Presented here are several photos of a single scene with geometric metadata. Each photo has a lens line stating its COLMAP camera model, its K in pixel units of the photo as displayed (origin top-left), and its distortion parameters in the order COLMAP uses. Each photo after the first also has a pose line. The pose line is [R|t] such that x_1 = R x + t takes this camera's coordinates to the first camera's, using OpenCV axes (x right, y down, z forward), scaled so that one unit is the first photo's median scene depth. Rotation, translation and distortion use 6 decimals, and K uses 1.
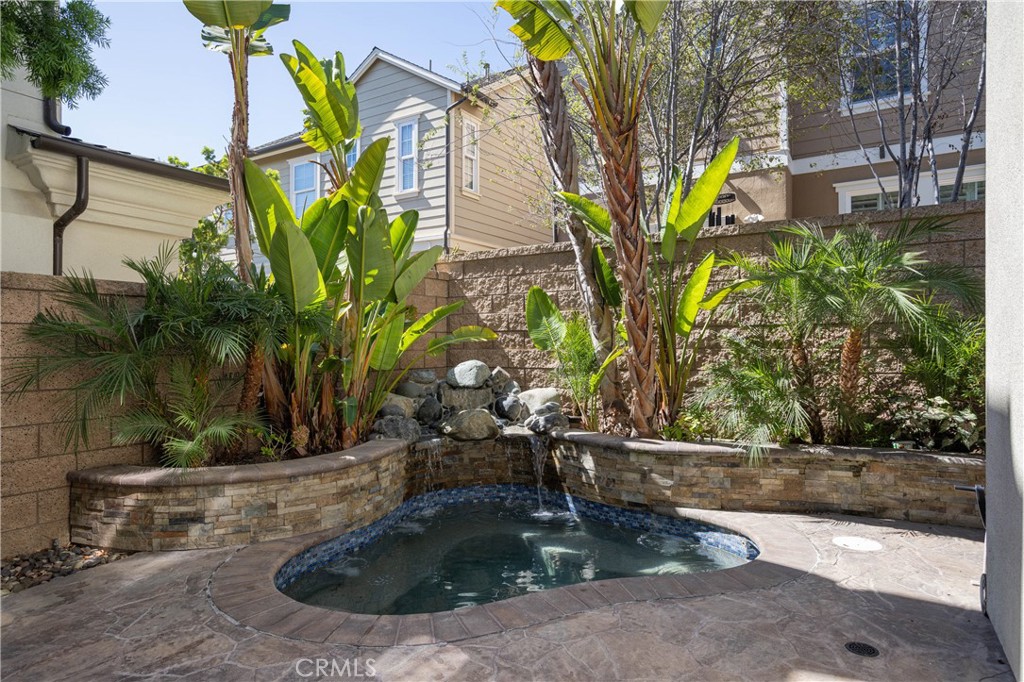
lens RADIAL K [[600.1, 0, 511.1], [0, 600.1, 343.8], [0, 0, 1]] dist [0.001869, 0.001508]
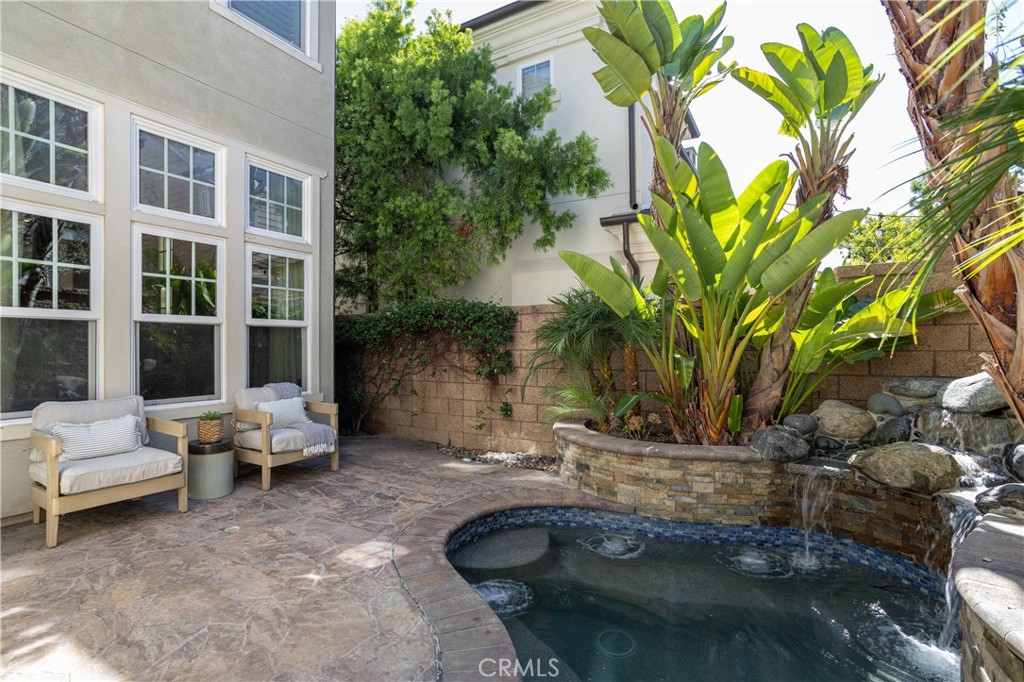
lens RADIAL K [[481.2, 0, 510.9], [0, 481.2, 342.3], [0, 0, 1]] dist [-0.023668, -0.000057]
pose [[0.010395, -0.005235, -0.999932, 0.928526], [0.011113, 0.999925, -0.005120, -0.001812], [0.999884, -0.011059, 0.010453, 1.158450]]
